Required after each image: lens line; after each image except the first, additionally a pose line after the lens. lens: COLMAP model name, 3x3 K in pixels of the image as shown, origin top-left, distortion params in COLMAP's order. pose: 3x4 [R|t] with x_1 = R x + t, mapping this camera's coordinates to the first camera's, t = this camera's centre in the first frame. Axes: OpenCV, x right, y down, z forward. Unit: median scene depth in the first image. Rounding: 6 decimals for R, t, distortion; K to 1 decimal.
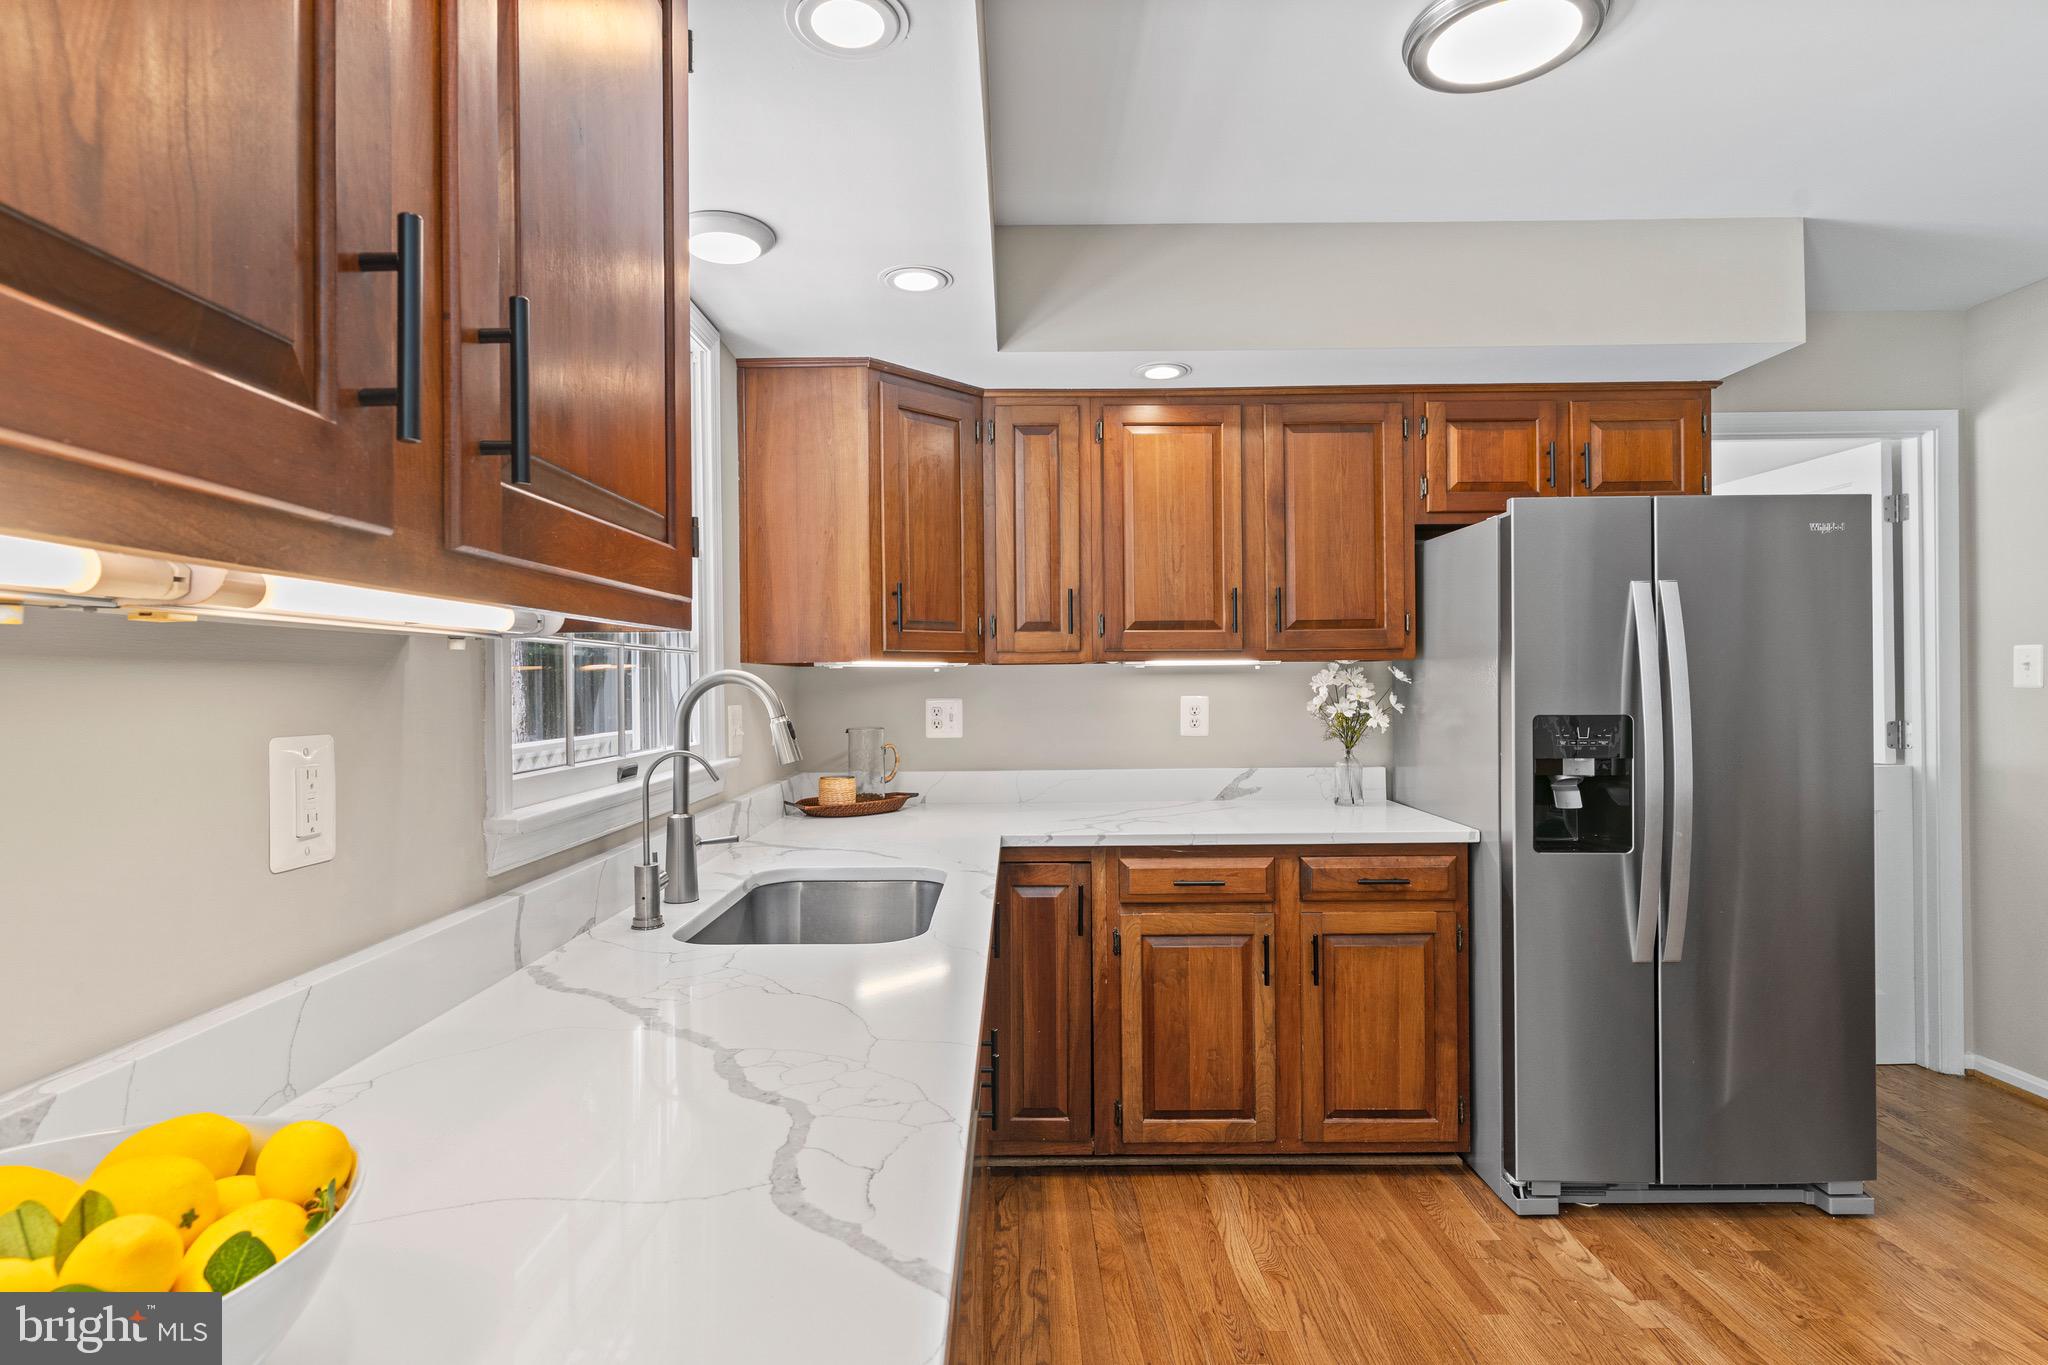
lens RADIAL K [[1019.8, 0, 1013.6], [0, 1019.8, 680.1], [0, 0, 1]] dist [-0.004603, 0.002280]
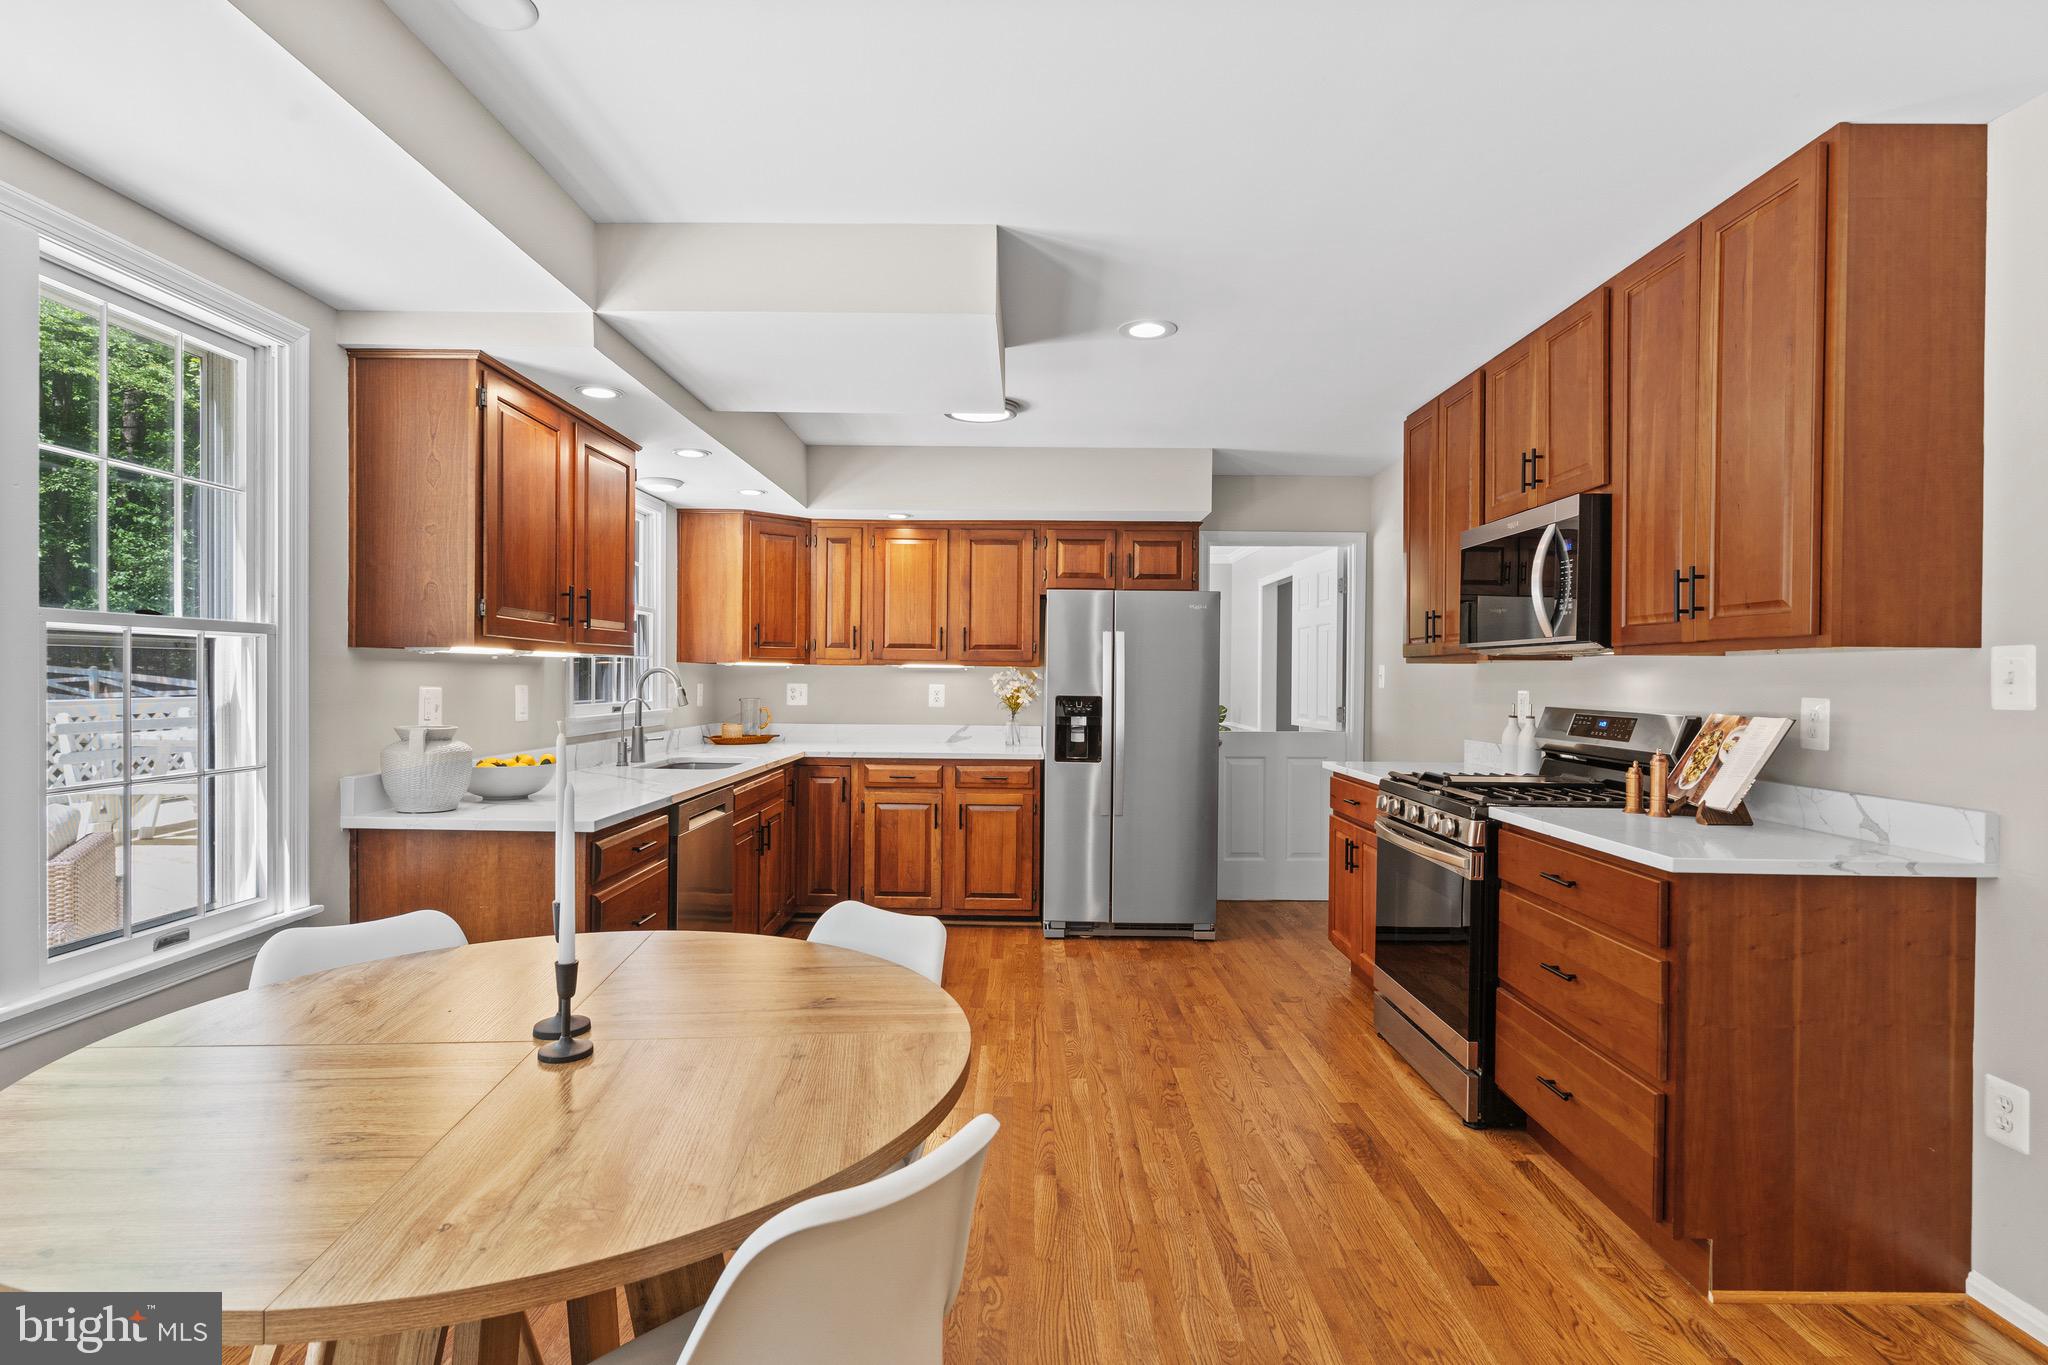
lens RADIAL K [[1019.8, 0, 1010.1], [0, 1019.8, 683.6], [0, 0, 1]] dist [-0.004603, 0.002280]
pose [[0.999757, 0.020409, -0.008341, 0.396290], [-0.020340, 0.999759, 0.008291, -0.004272], [0.008508, -0.008120, 0.999931, -0.973089]]
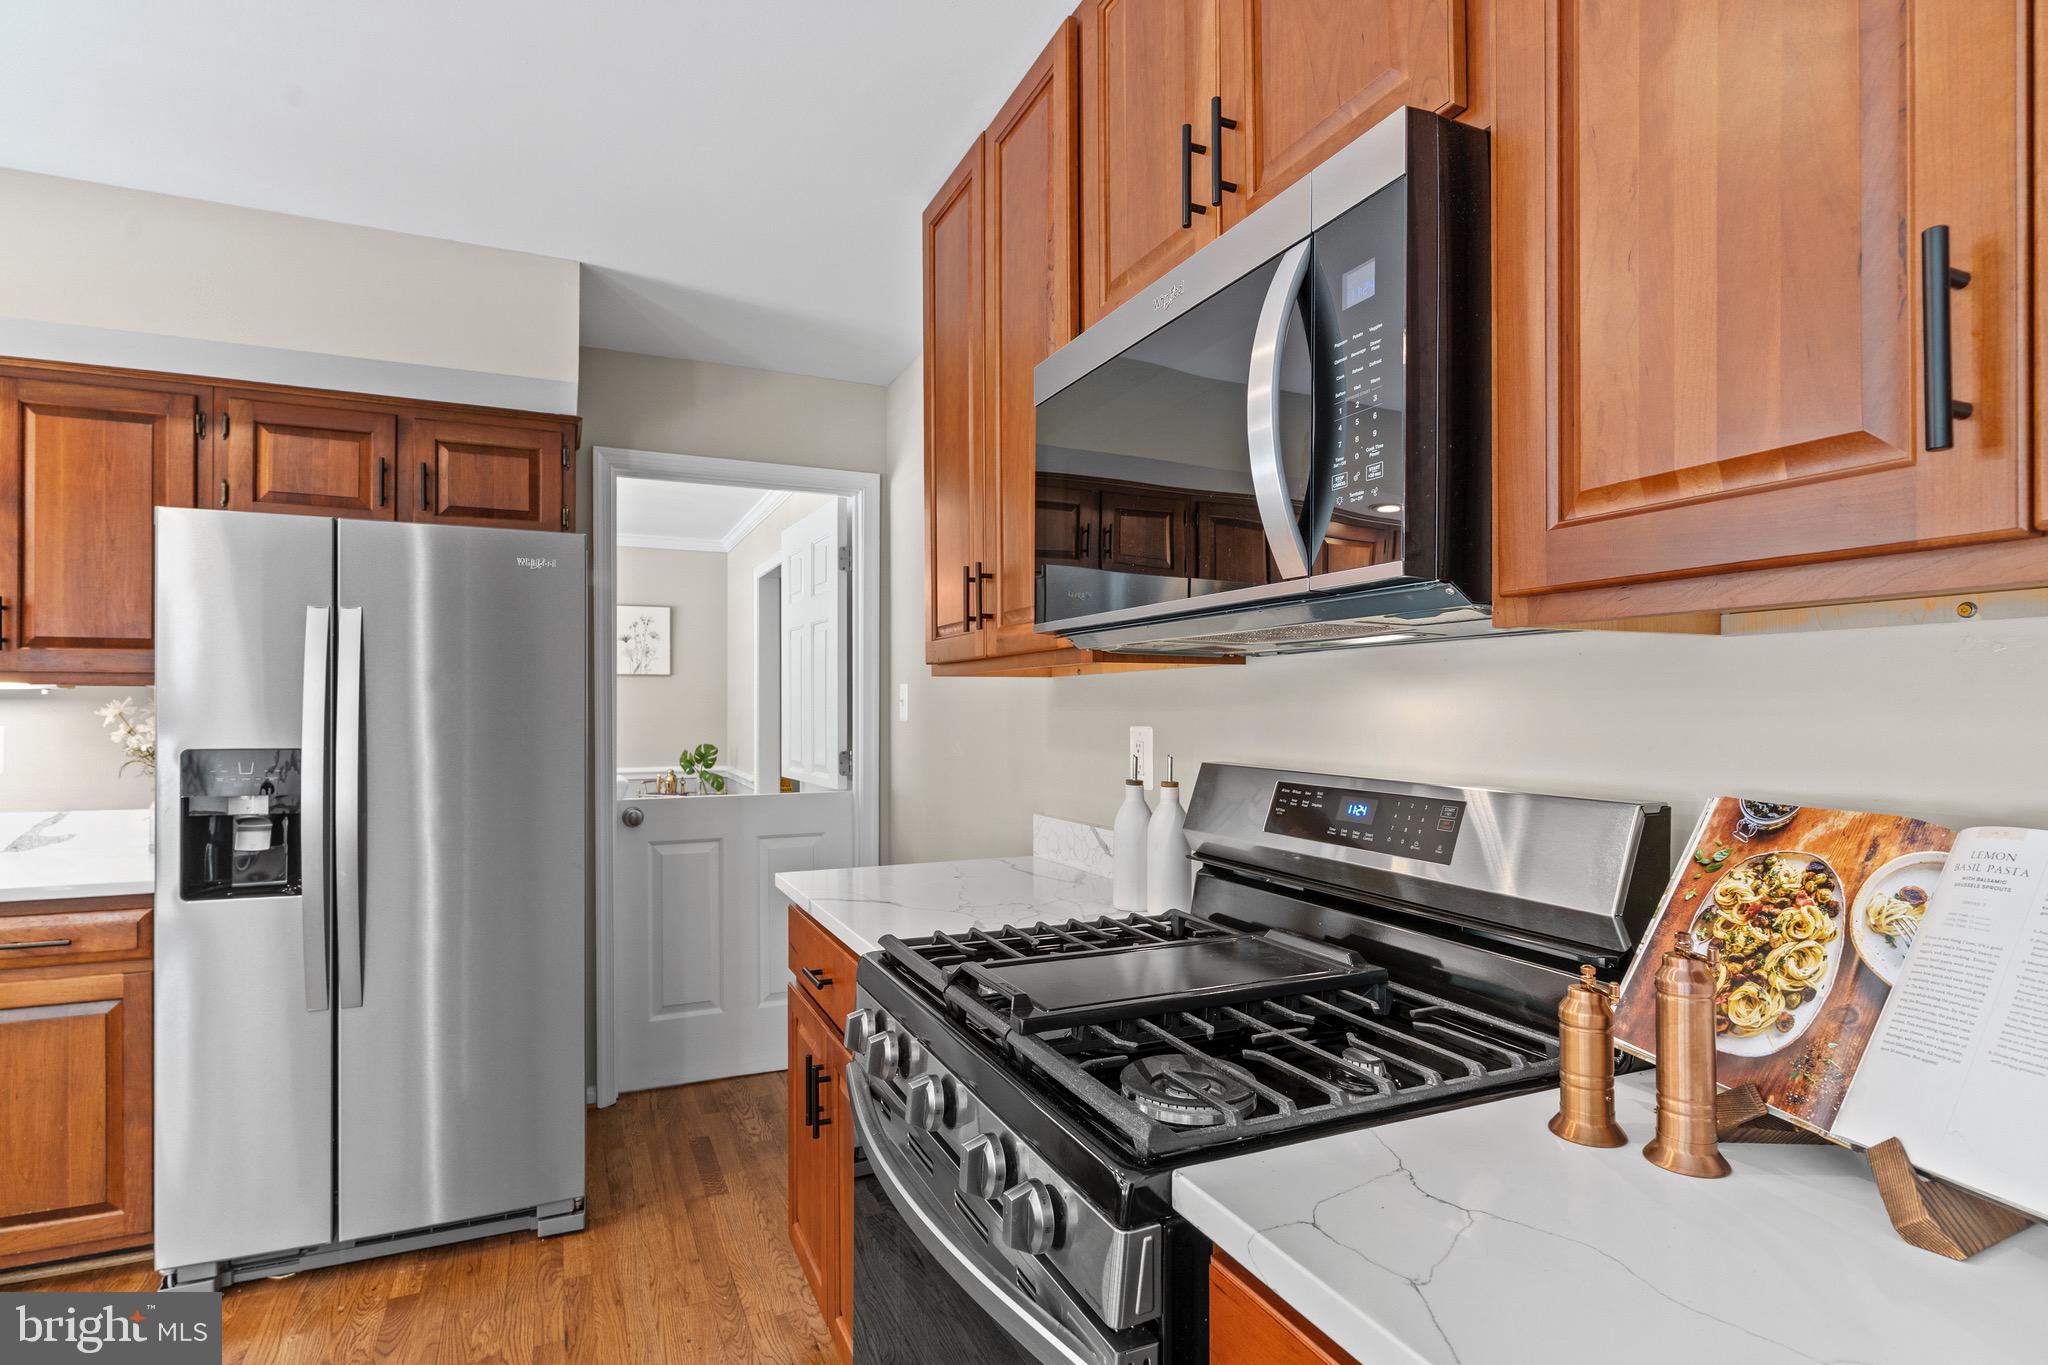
lens RADIAL K [[1019.8, 0, 1031.4], [0, 1019.8, 708.5], [0, 0, 1]] dist [-0.004603, 0.002280]
pose [[0.907027, 0.011558, 0.420913, 0.742693], [-0.012002, 0.999927, -0.001594, -0.008517], [-0.420901, -0.003606, 0.907100, -0.120345]]
